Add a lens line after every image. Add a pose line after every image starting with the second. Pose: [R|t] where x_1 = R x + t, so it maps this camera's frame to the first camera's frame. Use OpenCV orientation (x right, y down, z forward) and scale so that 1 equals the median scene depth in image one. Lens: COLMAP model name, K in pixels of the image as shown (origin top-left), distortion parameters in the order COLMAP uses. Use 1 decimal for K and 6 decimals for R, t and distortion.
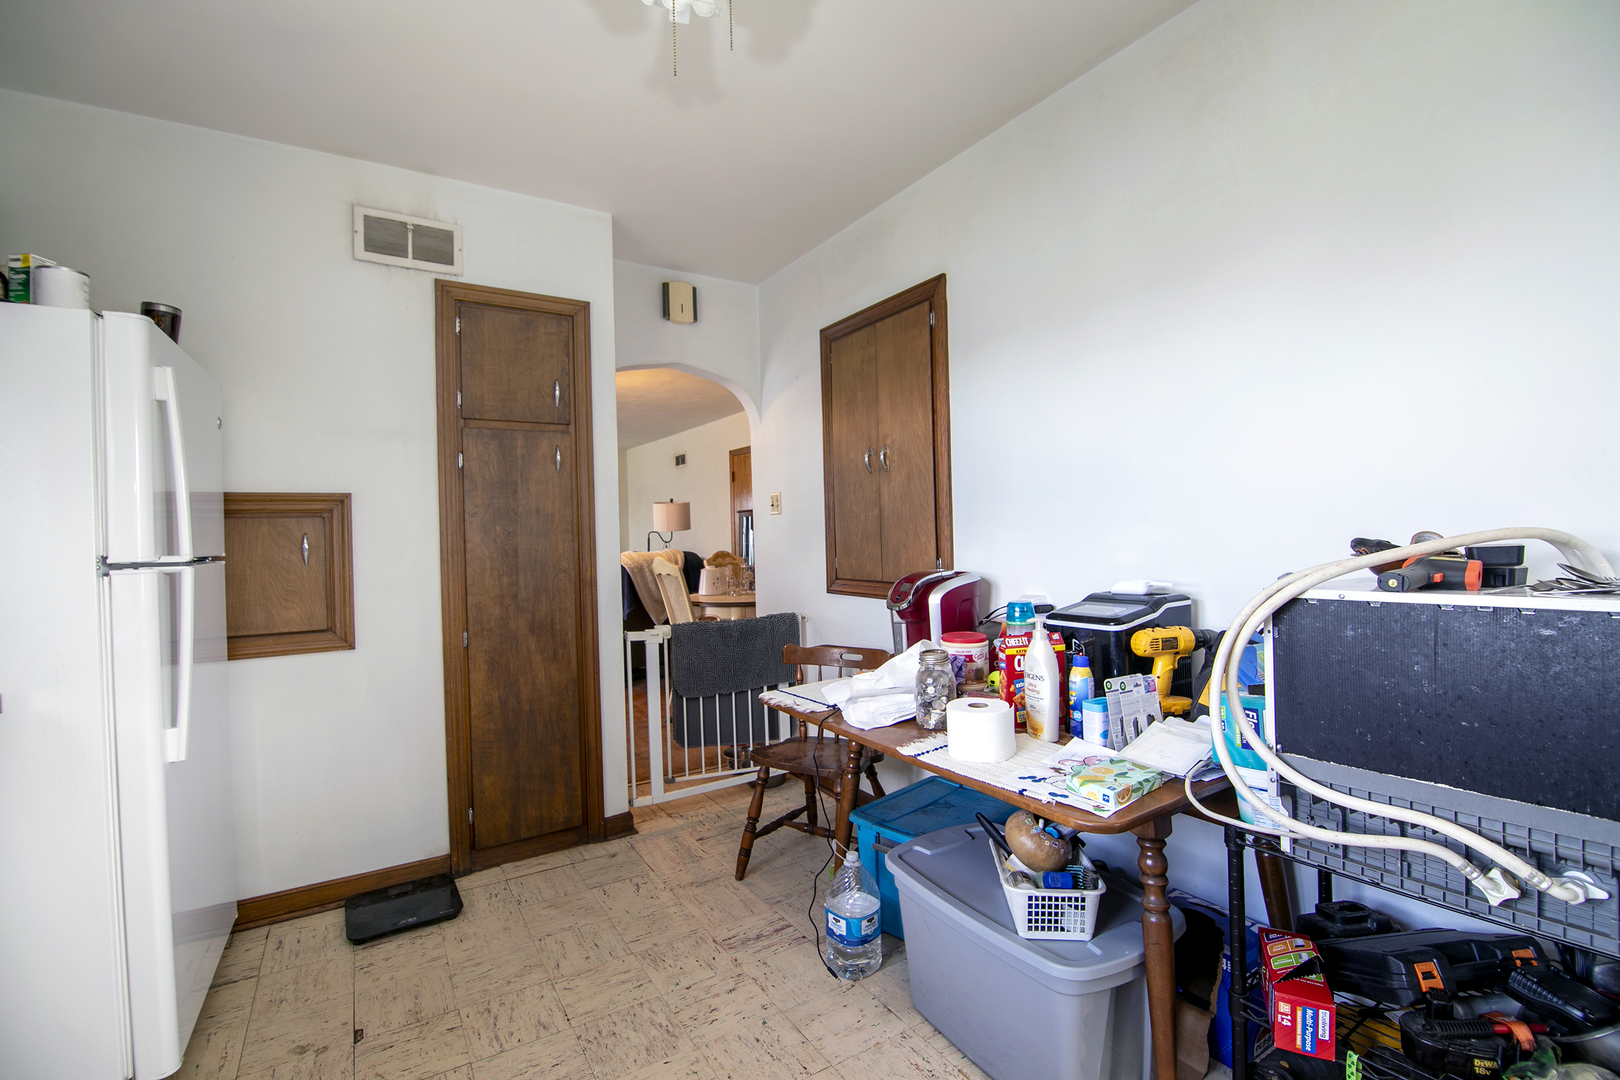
lens RADIAL K [[725.7, 0, 810.0], [0, 725.7, 540.0], [0, 0, 1]] dist [-0.000210, -0.007891]
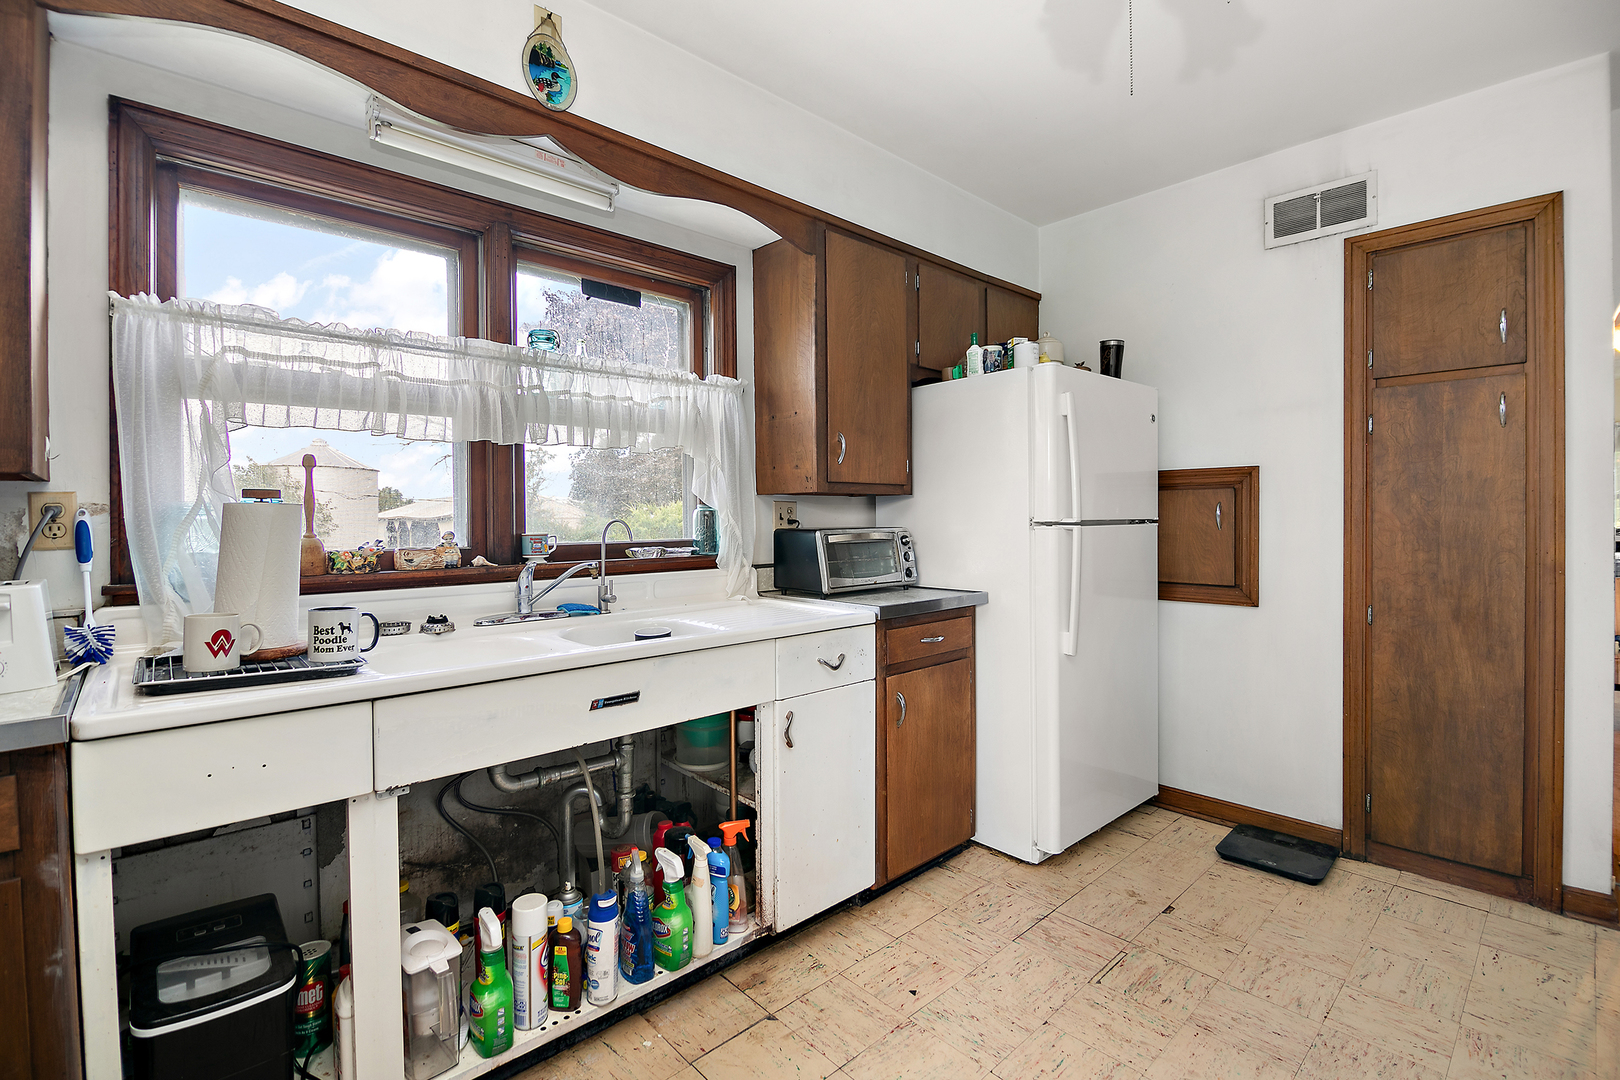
lens RADIAL K [[725.7, 0, 810.0], [0, 725.7, 540.0], [0, 0, 1]] dist [-0.000210, -0.007891]
pose [[0.195865, 0.055745, -0.979045, 0.305695], [-0.007231, 0.998438, 0.055403, -0.007670], [0.980604, -0.003772, 0.195962, 0.109458]]
